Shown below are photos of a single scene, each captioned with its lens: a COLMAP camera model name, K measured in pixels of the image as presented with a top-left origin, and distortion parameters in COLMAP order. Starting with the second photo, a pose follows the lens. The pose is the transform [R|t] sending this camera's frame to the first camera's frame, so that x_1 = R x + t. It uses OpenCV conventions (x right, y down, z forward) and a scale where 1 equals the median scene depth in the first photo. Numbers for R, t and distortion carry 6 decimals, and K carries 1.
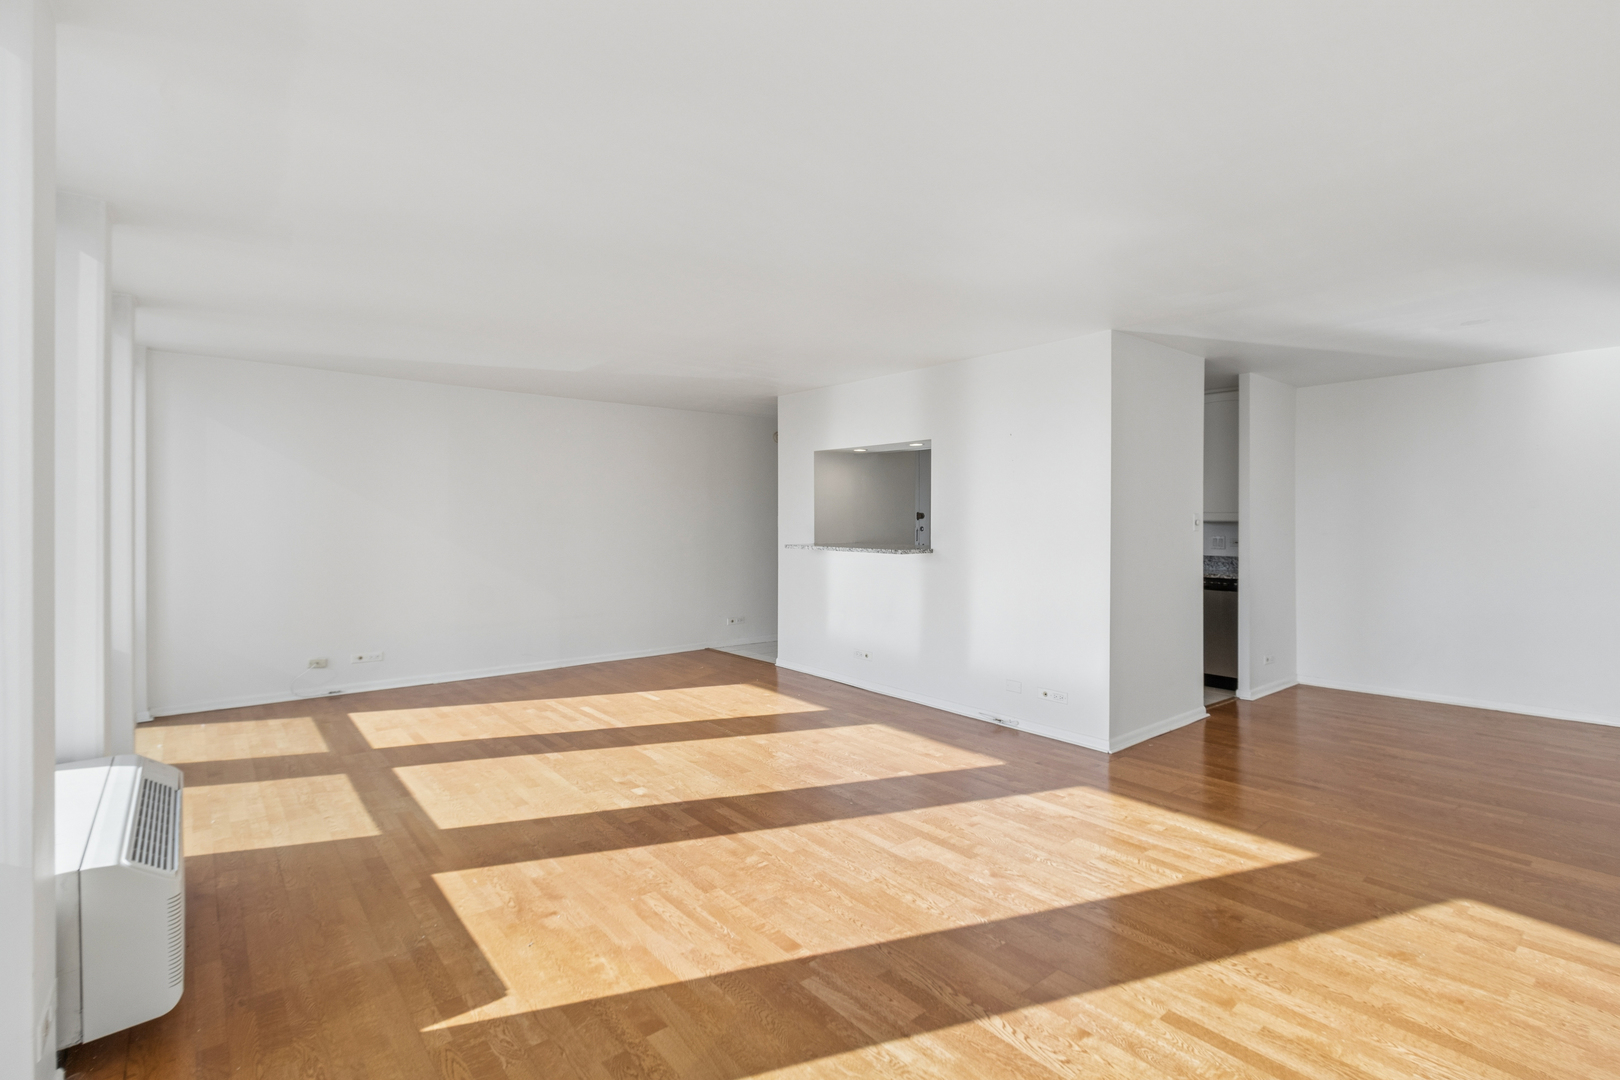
lens RADIAL K [[739.1, 0, 792.4], [0, 739.1, 529.0], [0, 0, 1]] dist [0.004837, -0.001411]
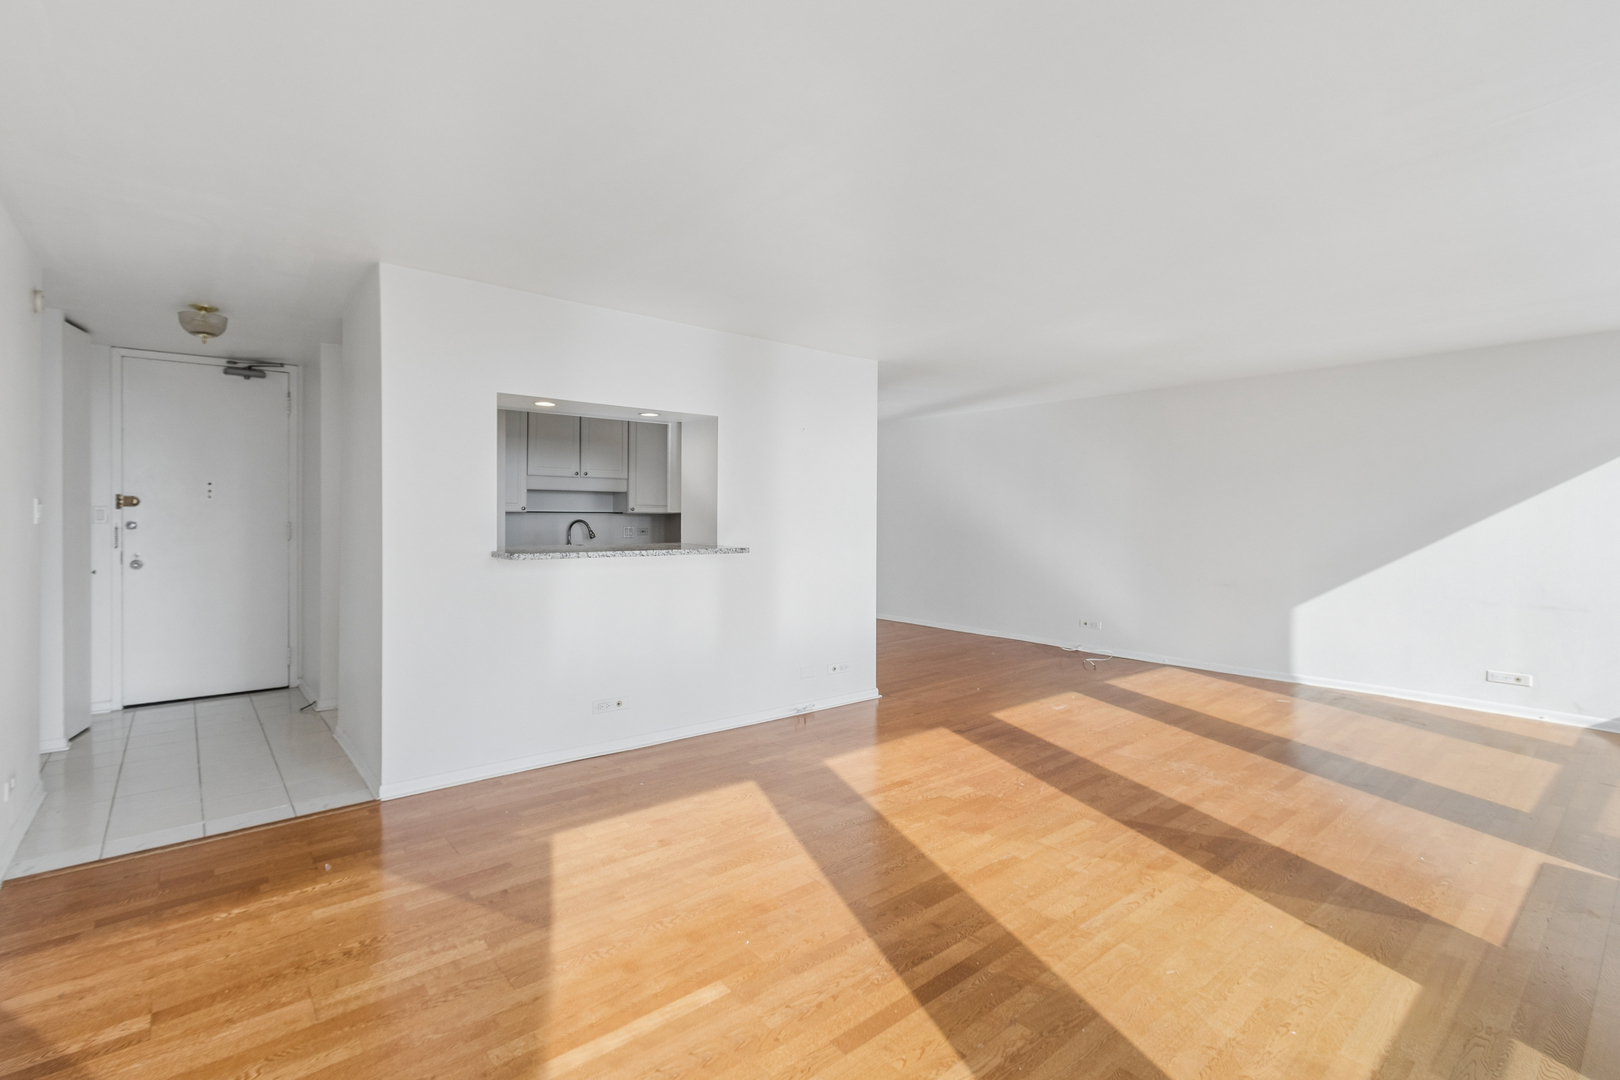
lens RADIAL K [[739.1, 0, 801.9], [0, 739.1, 528.5], [0, 0, 1]] dist [0.004837, -0.001411]
pose [[-0.034863, -0.016245, 0.999260, -0.846147], [0.006970, 0.999840, 0.016498, -0.009600], [-0.999368, 0.007540, -0.034744, 1.187891]]
